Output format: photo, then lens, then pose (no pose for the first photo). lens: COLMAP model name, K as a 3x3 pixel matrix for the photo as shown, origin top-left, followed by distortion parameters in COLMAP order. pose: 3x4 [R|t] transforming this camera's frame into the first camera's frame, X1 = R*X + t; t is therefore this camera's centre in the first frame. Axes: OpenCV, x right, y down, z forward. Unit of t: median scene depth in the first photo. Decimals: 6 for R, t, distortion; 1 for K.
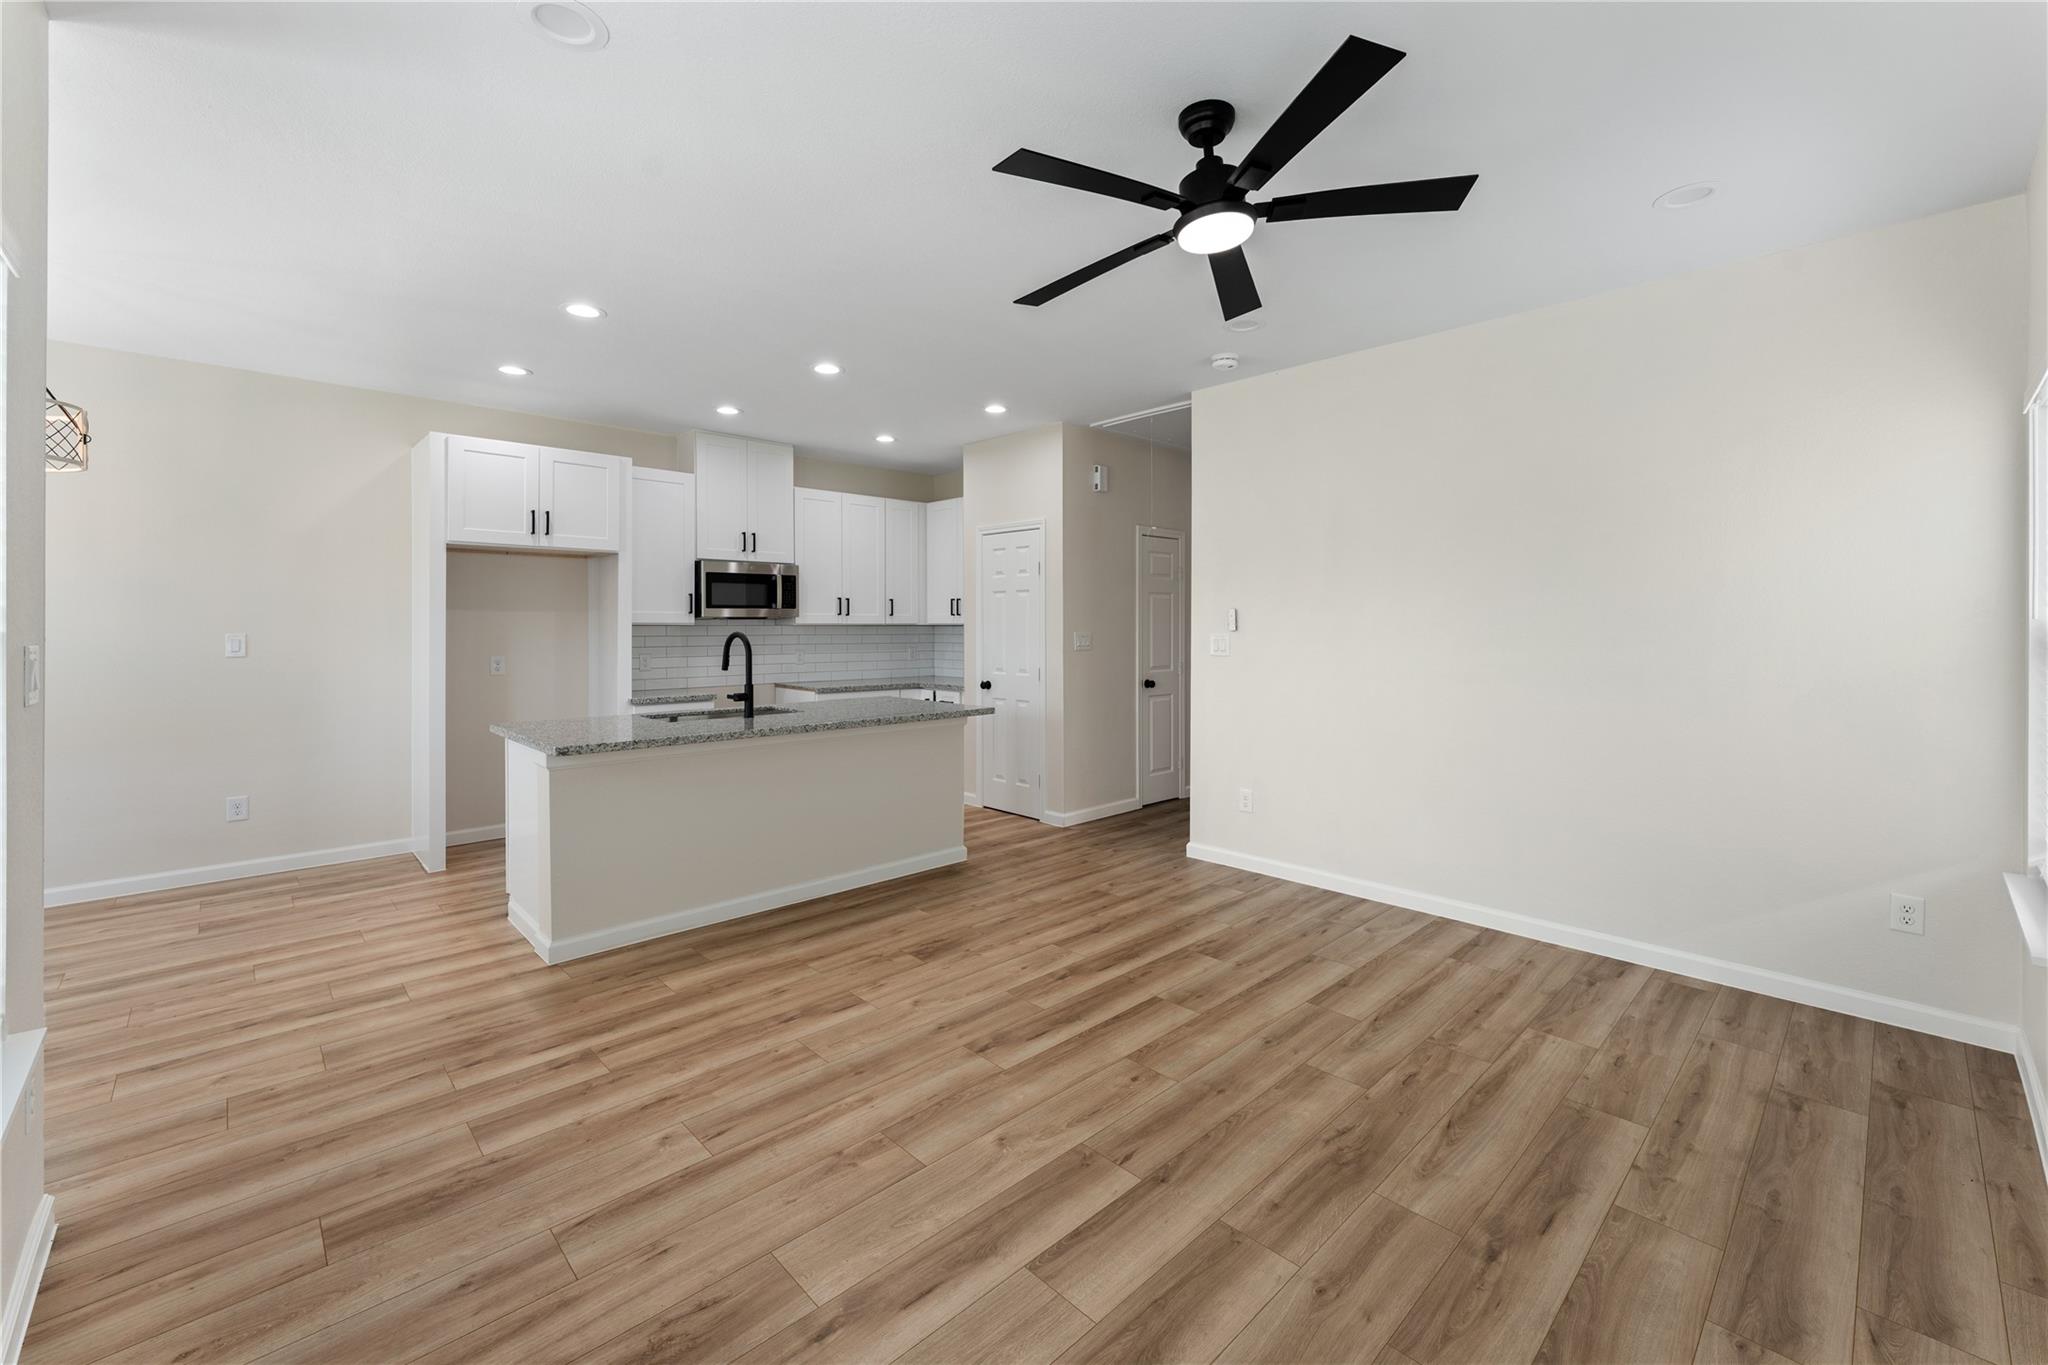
lens RADIAL K [[845.4, 0, 1009.1], [0, 845.4, 628.0], [0, 0, 1]] dist [-0.000951, -0.000033]
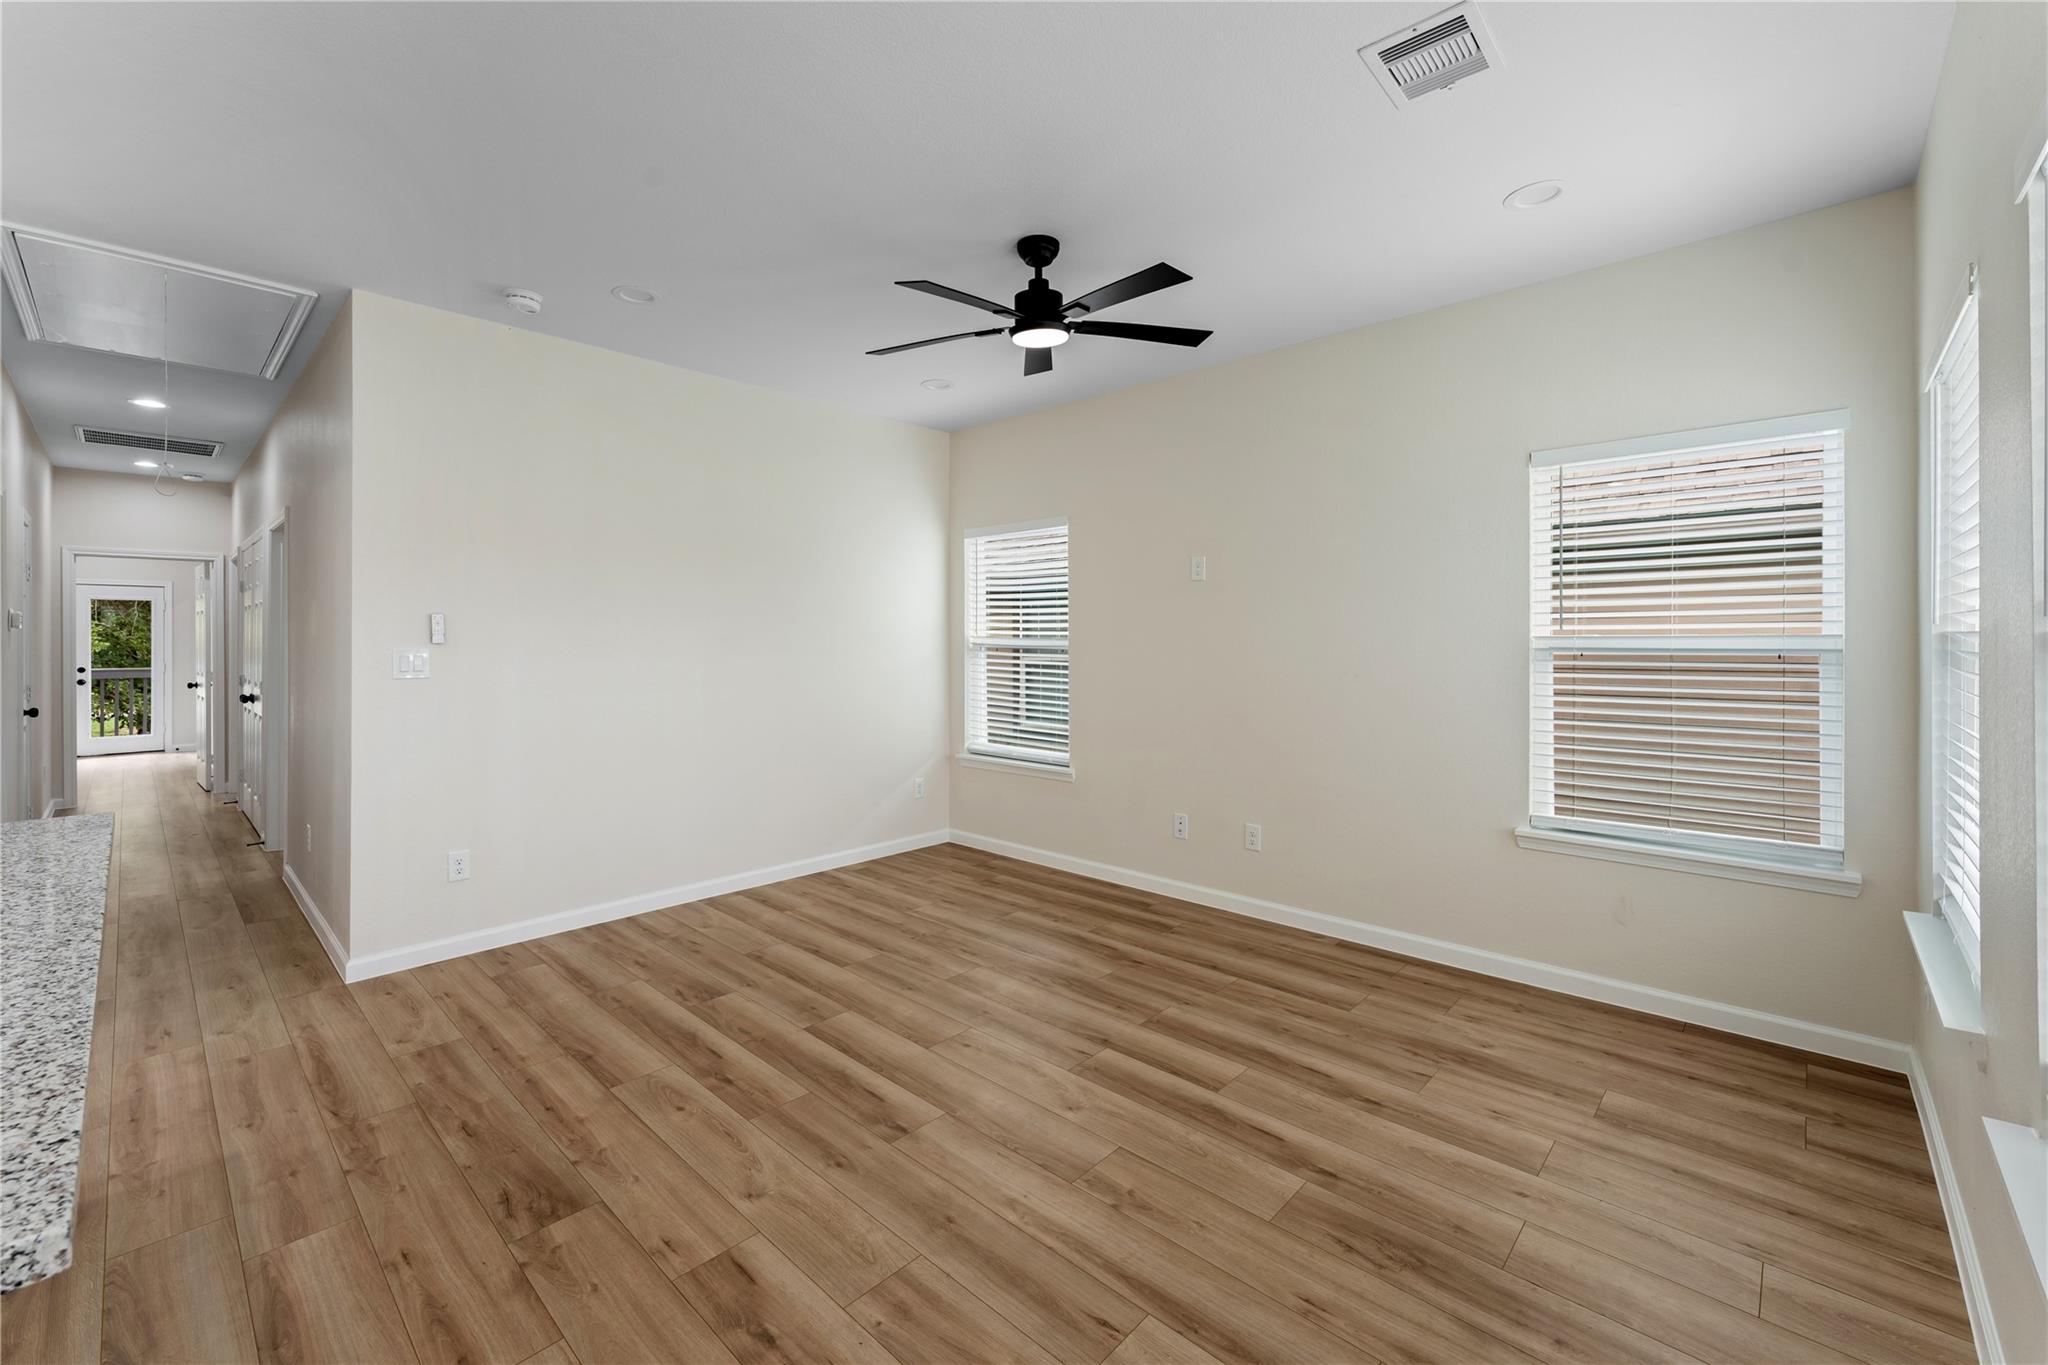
lens RADIAL K [[843.1, 0, 1028.5], [0, 843.1, 635.5], [0, 0, 1]] dist [0.000253, -0.000269]
pose [[-0.072534, 0.004927, 0.997354, -0.913198], [0.004575, 0.999979, -0.004607, 0.003215], [-0.997355, 0.004229, -0.072555, 0.950219]]
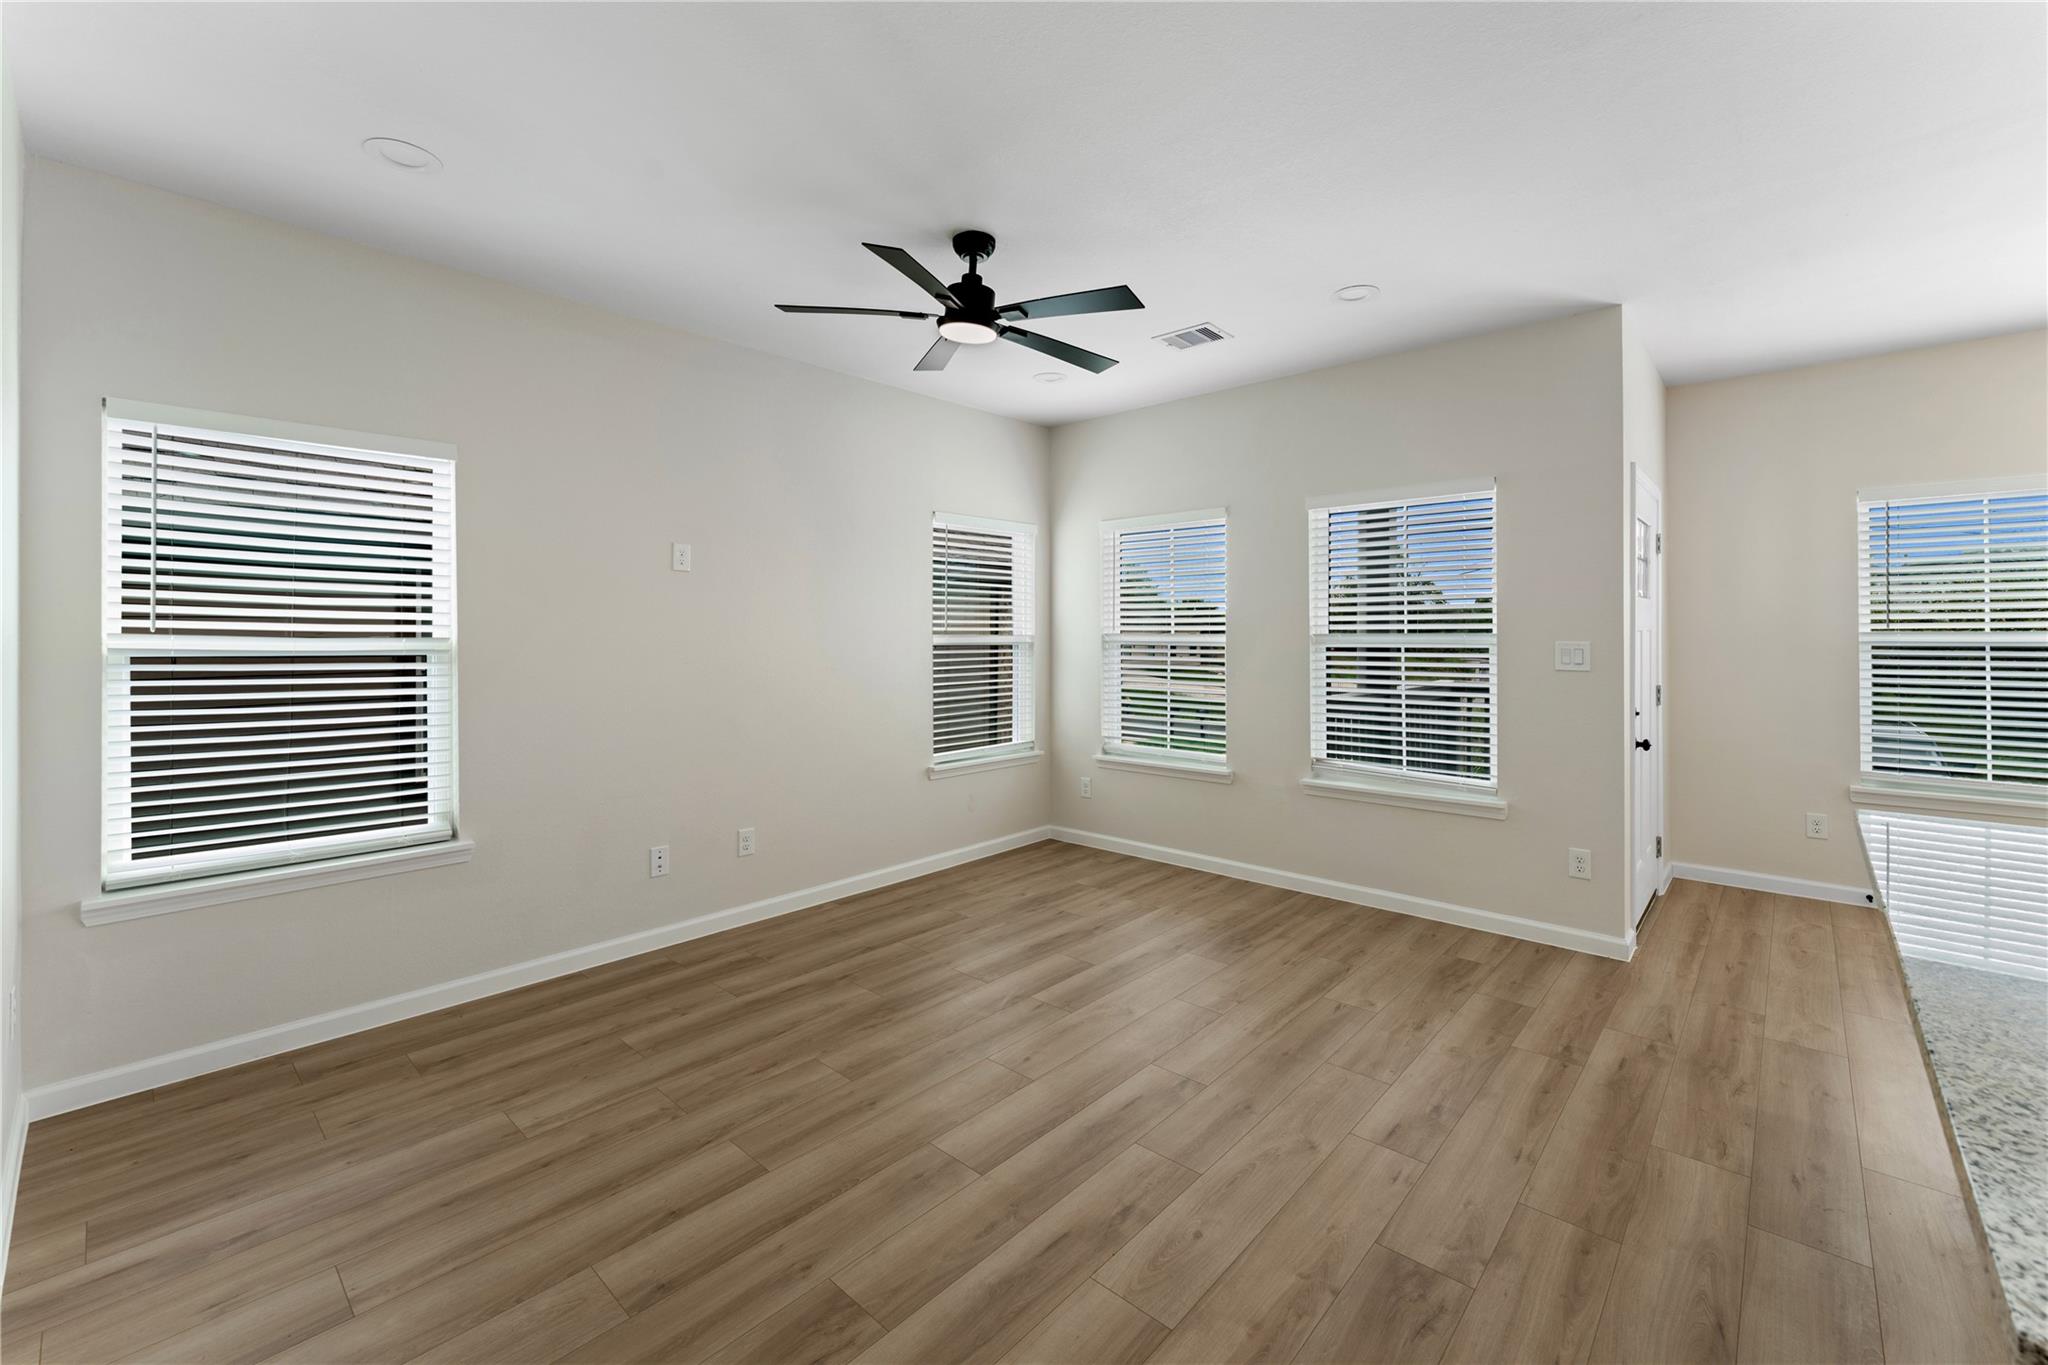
lens RADIAL K [[843.1, 0, 1028.5], [0, 843.1, 635.5], [0, 0, 1]] dist [0.000253, -0.000269]
pose [[-0.996247, 0.003091, -0.086505, 0.225383], [0.002680, 0.999985, 0.004877, -0.004433], [0.086519, 0.004627, -0.996239, 1.957091]]
